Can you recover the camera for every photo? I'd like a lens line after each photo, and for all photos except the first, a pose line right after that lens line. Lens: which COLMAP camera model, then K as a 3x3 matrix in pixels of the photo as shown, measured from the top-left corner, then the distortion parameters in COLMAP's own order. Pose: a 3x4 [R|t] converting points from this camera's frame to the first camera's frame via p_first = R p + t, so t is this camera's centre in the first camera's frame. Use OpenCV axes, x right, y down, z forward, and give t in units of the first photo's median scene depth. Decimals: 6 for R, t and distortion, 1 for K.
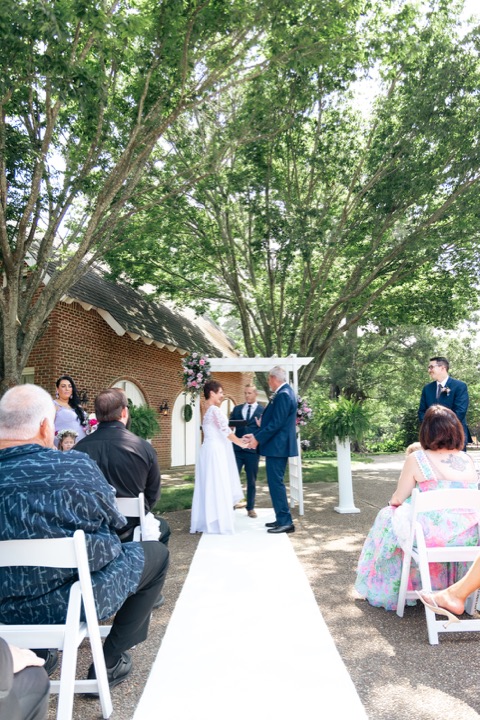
lens RADIAL K [[517.6, 0, 240.0], [0, 517.6, 360.0], [0, 0, 1]] dist [0.004805, 0.000642]
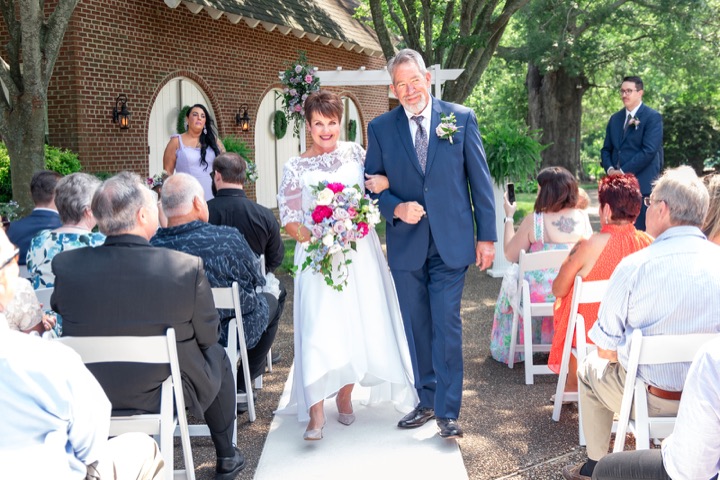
lens RADIAL K [[951.7, 0, 360.0], [0, 951.7, 240.0], [0, 0, 1]] dist [0.009878, 0.016050]
pose [[0.999967, 0.000332, -0.008068, 0.009322], [0.001615, 0.970755, 0.240067, -0.092574], [0.007912, -0.240072, 0.970723, -0.338004]]
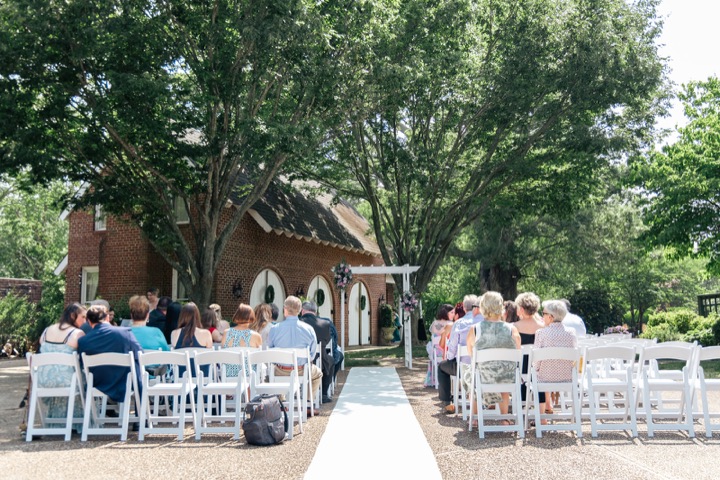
lens RADIAL K [[719.1, 0, 360.0], [0, 719.1, 240.0], [0, 0, 1]] dist [-0.002624, -0.002440]
pose [[0.999863, 0.003781, -0.016130, 0.001138], [-0.003265, 0.999486, 0.031888, -0.147915], [0.016242, -0.031831, 0.999361, -1.089382]]
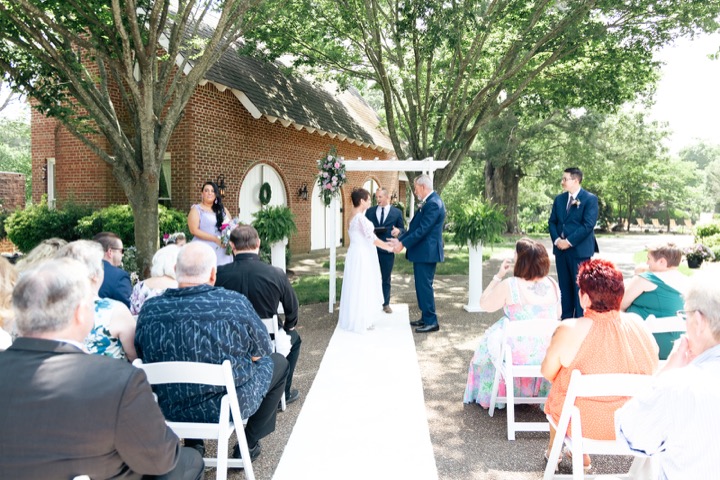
lens RADIAL K [[561.2, 0, 360.0], [0, 561.2, 240.0], [0, 0, 1]] dist [0.006184, 0.002064]
pose [[0.998568, 0.025064, -0.047260, 0.025020], [-0.015092, 0.979555, 0.200608, -0.069715], [0.051322, -0.199607, 0.978531, -0.089176]]
